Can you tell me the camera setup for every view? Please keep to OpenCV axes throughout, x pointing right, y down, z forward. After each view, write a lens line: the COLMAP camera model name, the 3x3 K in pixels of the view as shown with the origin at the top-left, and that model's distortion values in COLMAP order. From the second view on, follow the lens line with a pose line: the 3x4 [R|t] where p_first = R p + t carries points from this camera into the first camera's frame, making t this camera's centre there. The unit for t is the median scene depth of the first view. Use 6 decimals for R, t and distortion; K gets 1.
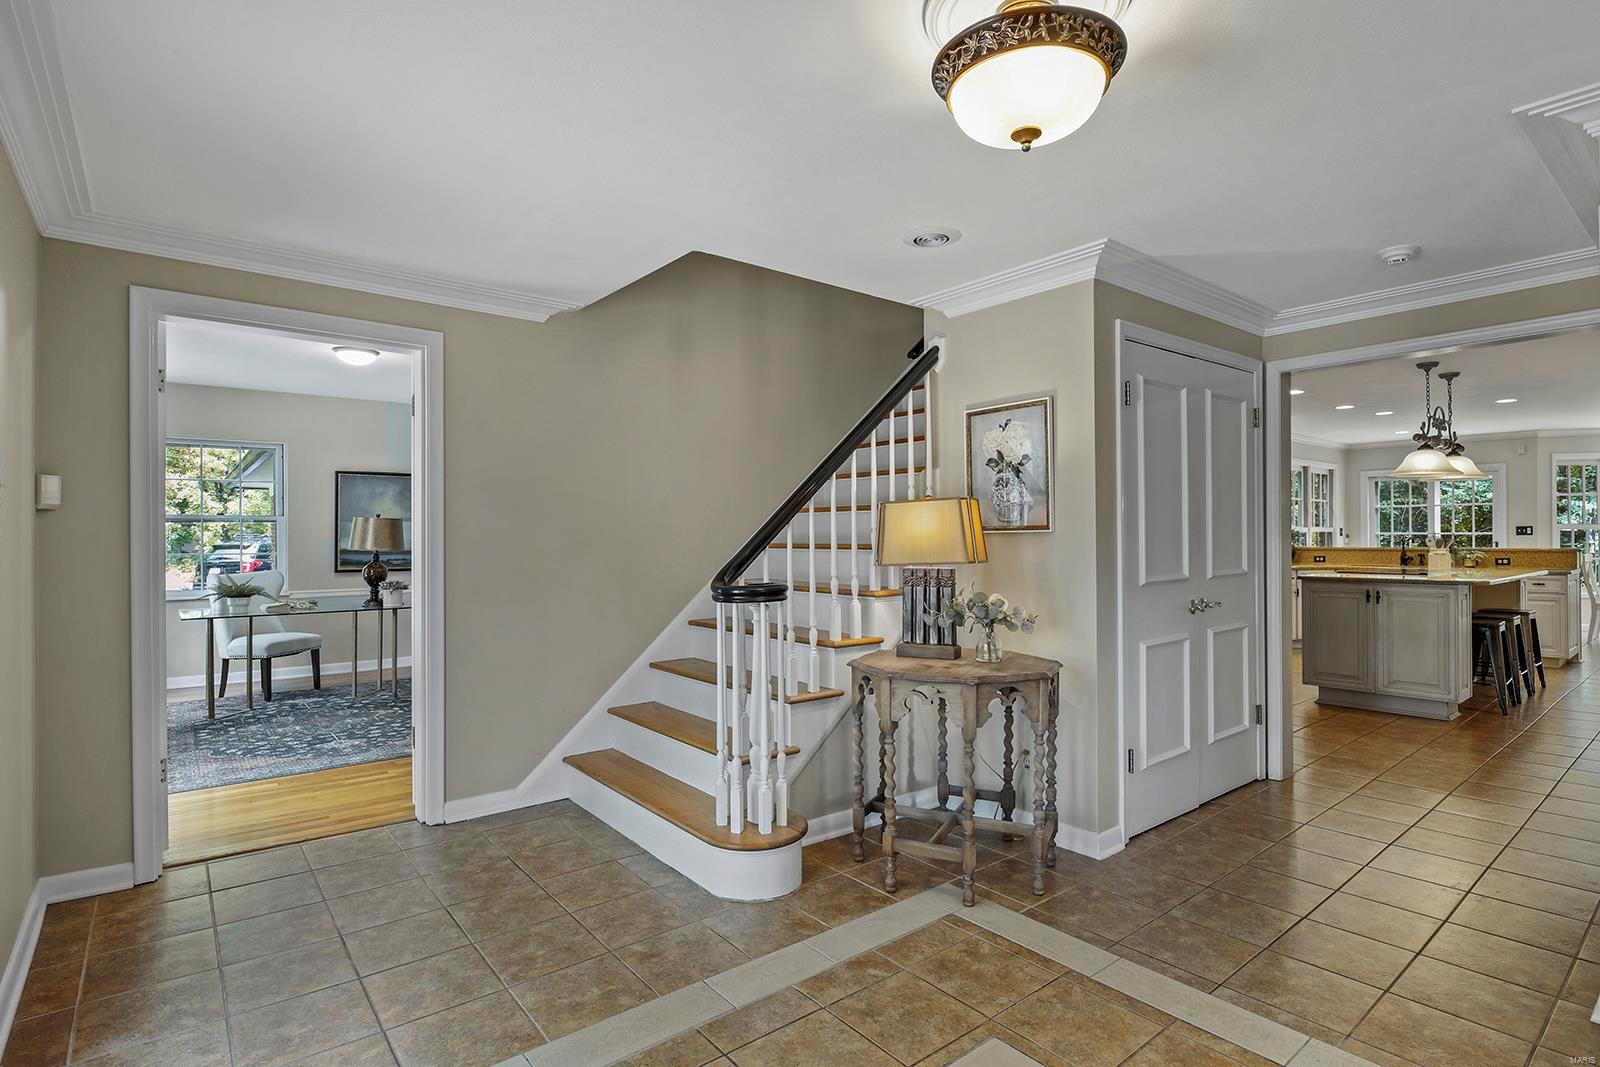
lens RADIAL K [[797.4, 0, 807.5], [0, 797.4, 541.3], [0, 0, 1]] dist [-0.011561, -0.001513]
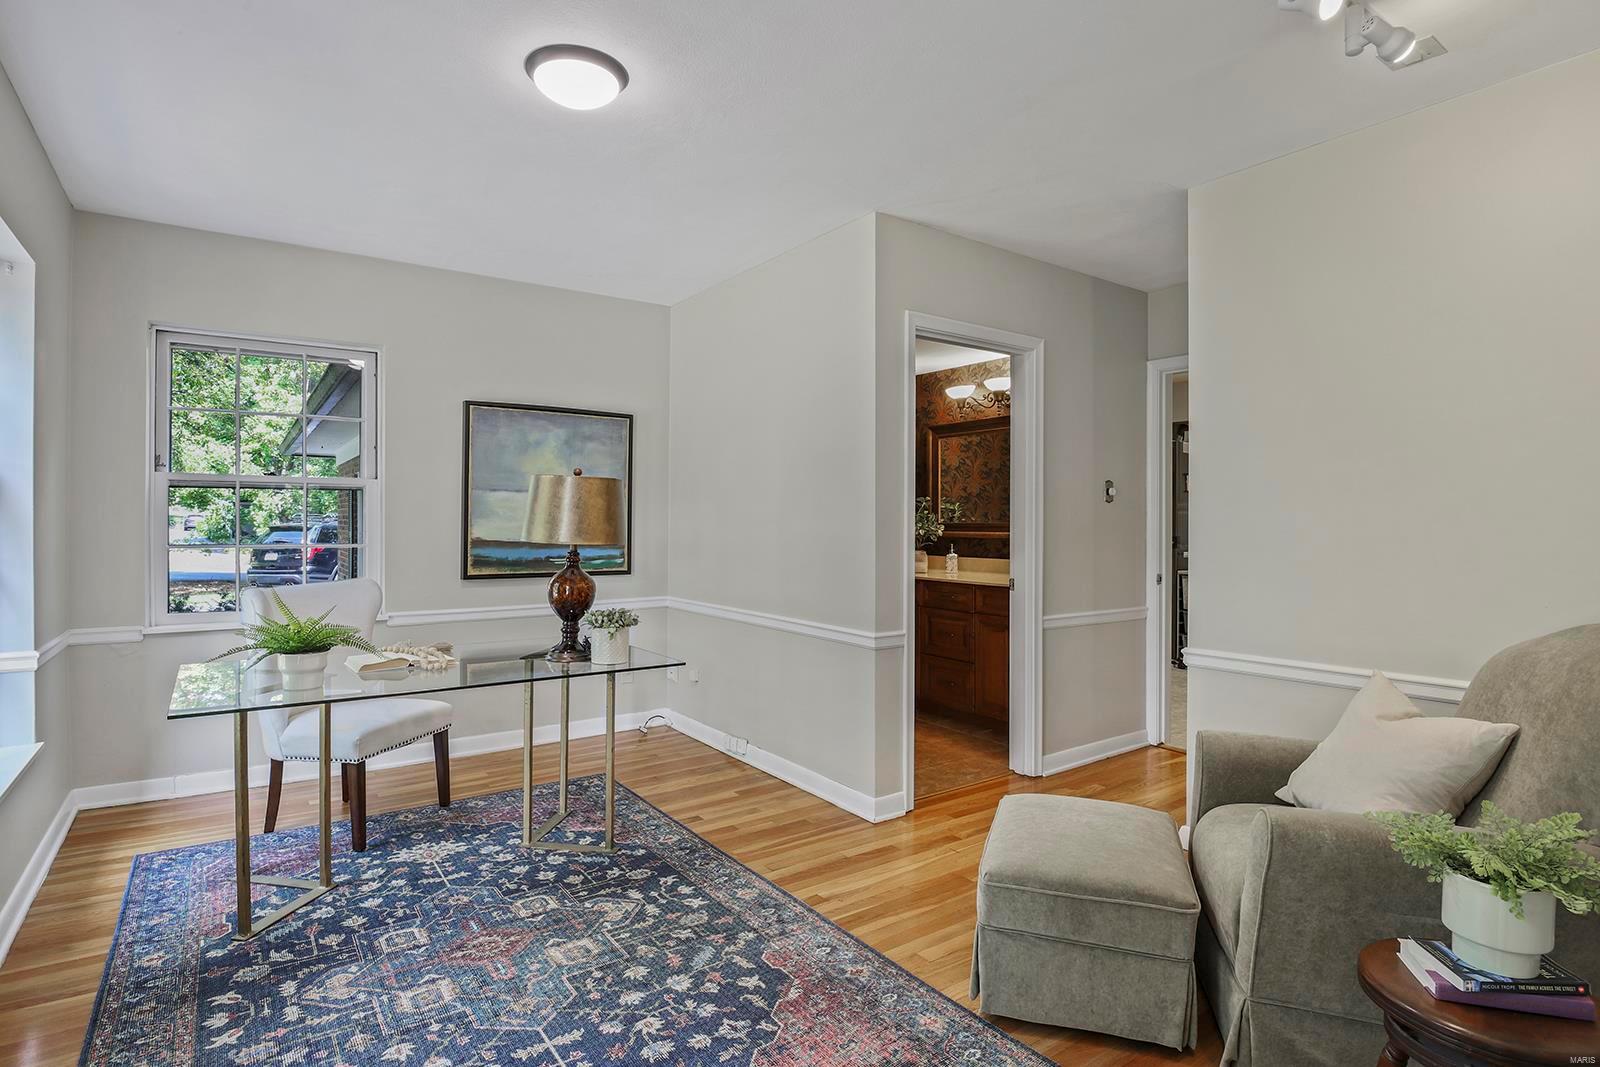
lens RADIAL K [[797.4, 0, 795.1], [0, 797.4, 527.7], [0, 0, 1]] dist [-0.011561, -0.001513]
pose [[0.998094, 0.005096, -0.061507, -0.378267], [-0.004865, 0.999981, 0.003908, -0.001257], [0.061525, -0.003601, 0.998099, 0.521530]]
